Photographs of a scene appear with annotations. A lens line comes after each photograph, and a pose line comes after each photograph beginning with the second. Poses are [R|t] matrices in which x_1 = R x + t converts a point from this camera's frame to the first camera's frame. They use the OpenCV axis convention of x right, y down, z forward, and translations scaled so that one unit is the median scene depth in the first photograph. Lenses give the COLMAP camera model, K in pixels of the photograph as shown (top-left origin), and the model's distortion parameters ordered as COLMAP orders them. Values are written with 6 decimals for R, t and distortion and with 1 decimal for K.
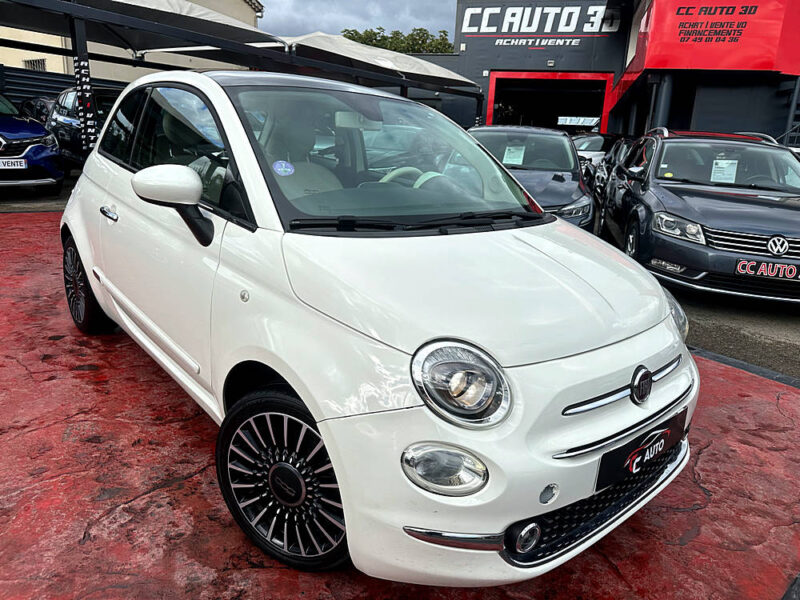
lens RADIAL K [[559.8, 0, 396.6], [0, 559.8, 303.1], [0, 0, 1]] dist [0.060228, -0.082575]
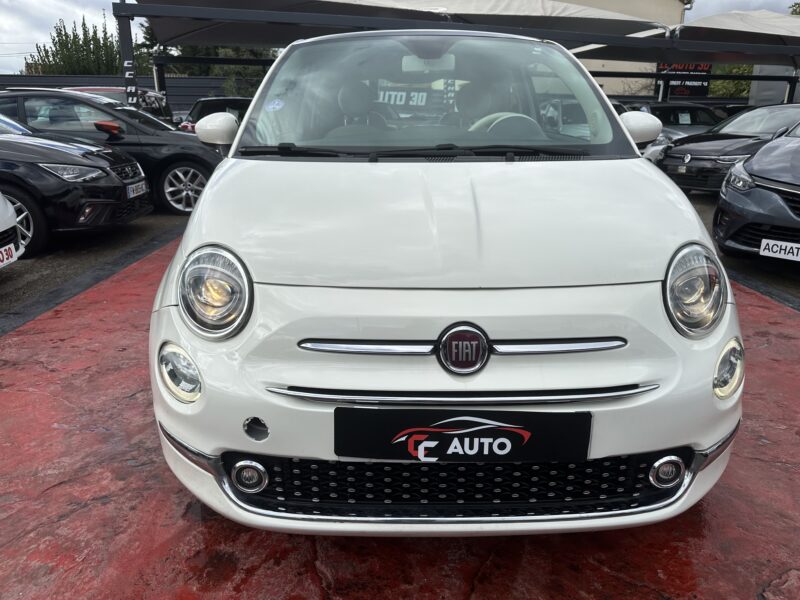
lens RADIAL K [[571.7, 0, 379.9], [0, 571.7, 298.2], [0, 0, 1]] dist [-0.005375, -0.000288]
pose [[0.767528, 0.124218, -0.628864, 0.111479], [-0.138996, 0.989954, 0.025900, 0.010828], [0.625764, 0.067531, 0.777084, 0.050703]]
